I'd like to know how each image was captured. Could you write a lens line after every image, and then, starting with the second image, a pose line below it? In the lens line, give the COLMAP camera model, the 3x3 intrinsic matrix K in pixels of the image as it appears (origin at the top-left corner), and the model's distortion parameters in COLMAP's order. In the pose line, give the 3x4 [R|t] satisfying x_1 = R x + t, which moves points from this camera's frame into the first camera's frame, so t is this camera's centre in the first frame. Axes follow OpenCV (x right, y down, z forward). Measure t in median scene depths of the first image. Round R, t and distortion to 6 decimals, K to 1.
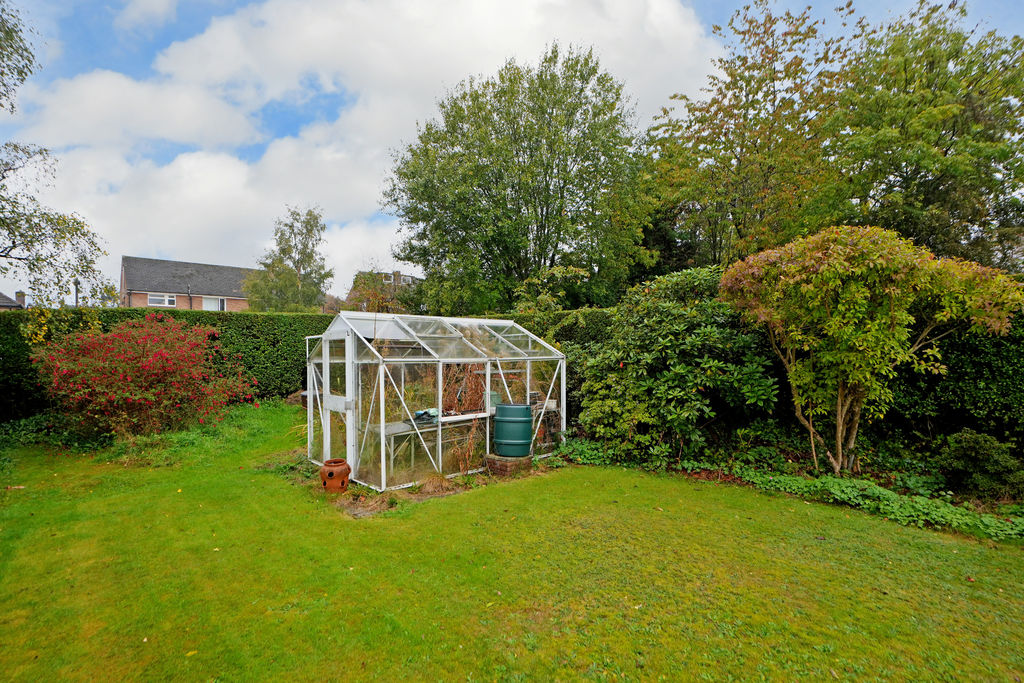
lens RADIAL K [[470.0, 0, 514.4], [0, 470.0, 350.0], [0, 0, 1]] dist [-0.005210, 0.001570]
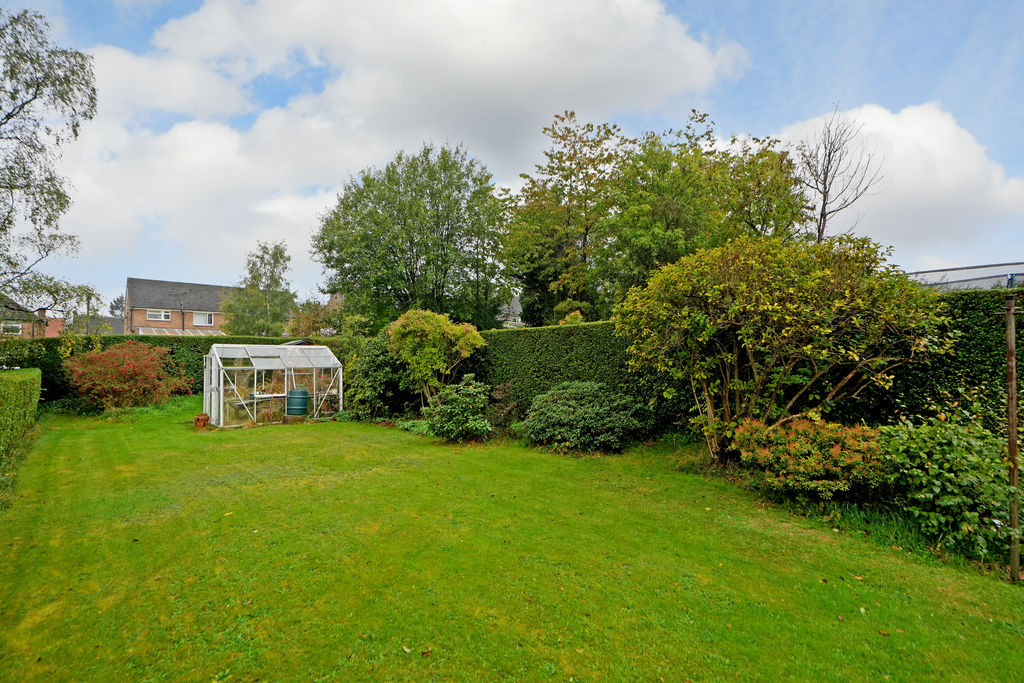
lens RADIAL K [[470.0, 0, 510.0], [0, 470.0, 337.2], [0, 0, 1]] dist [-0.005210, 0.001570]
pose [[0.999880, 0.003338, -0.015136, 0.602538], [-0.003981, 0.999082, -0.042663, -0.018141], [0.014980, 0.042718, 0.998975, -0.653101]]
